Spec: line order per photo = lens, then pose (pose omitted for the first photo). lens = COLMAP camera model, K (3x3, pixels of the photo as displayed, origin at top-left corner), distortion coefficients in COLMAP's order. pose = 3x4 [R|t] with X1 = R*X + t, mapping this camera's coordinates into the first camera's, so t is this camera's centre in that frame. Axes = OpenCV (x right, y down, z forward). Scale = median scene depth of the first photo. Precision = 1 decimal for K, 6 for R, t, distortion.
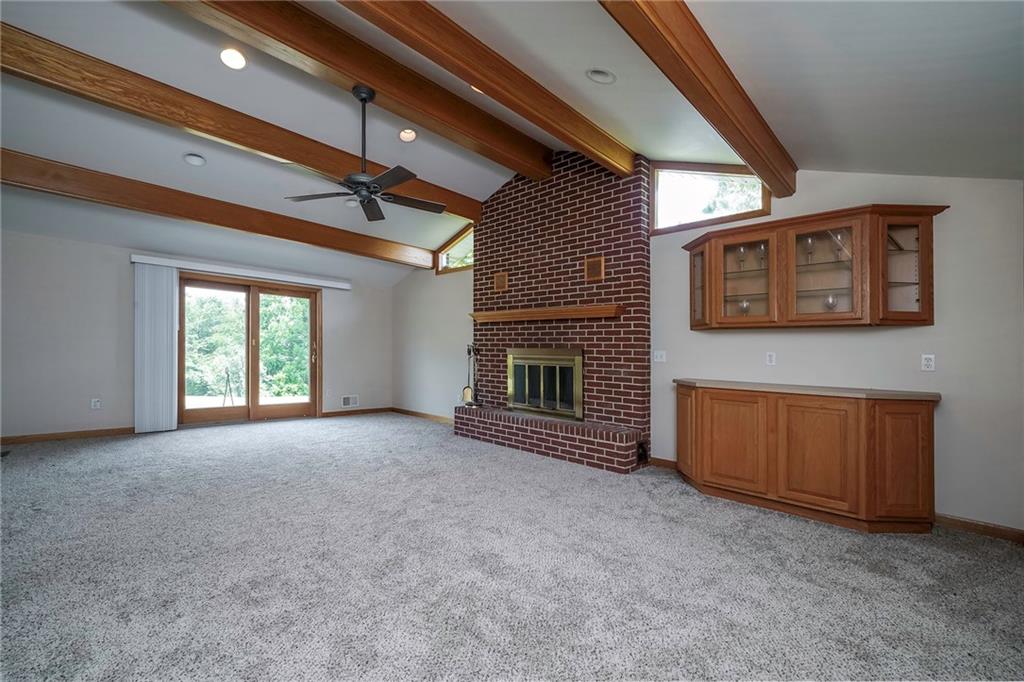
lens RADIAL K [[432.7, 0, 510.5], [0, 432.7, 350.5], [0, 0, 1]] dist [-0.000720, -0.000044]
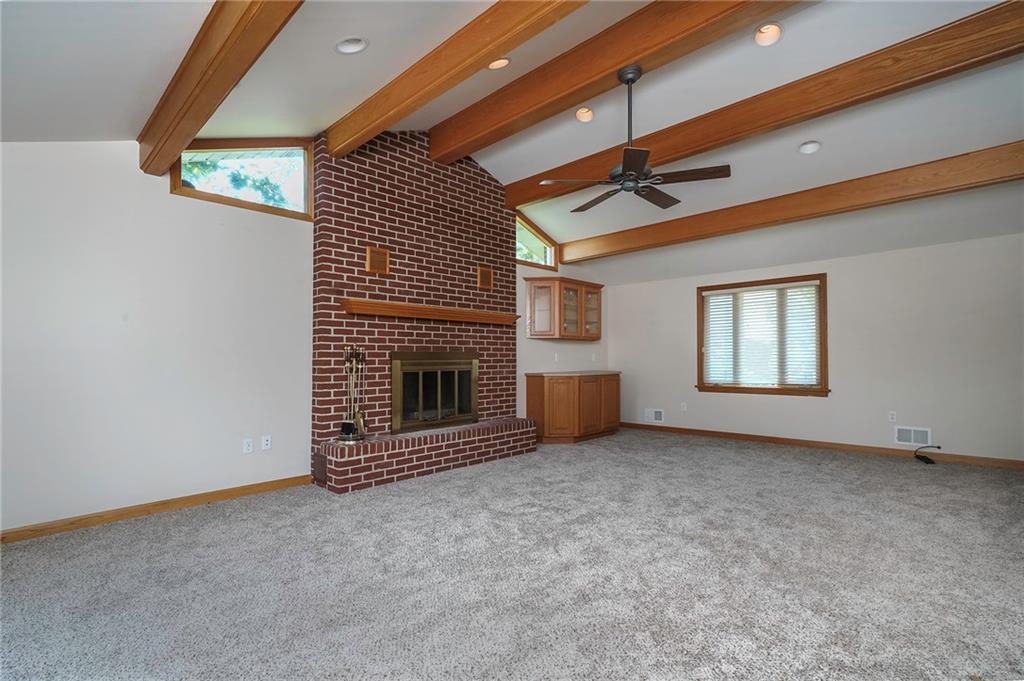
lens RADIAL K [[471.1, 0, 512.0], [0, 471.1, 340.5], [0, 0, 1]] dist [0.001922, 0.000463]
pose [[0.002478, 0.013069, 0.999912, -0.850368], [-0.003722, 0.999908, -0.013060, -0.015254], [-0.999990, -0.003689, 0.002526, 0.807325]]
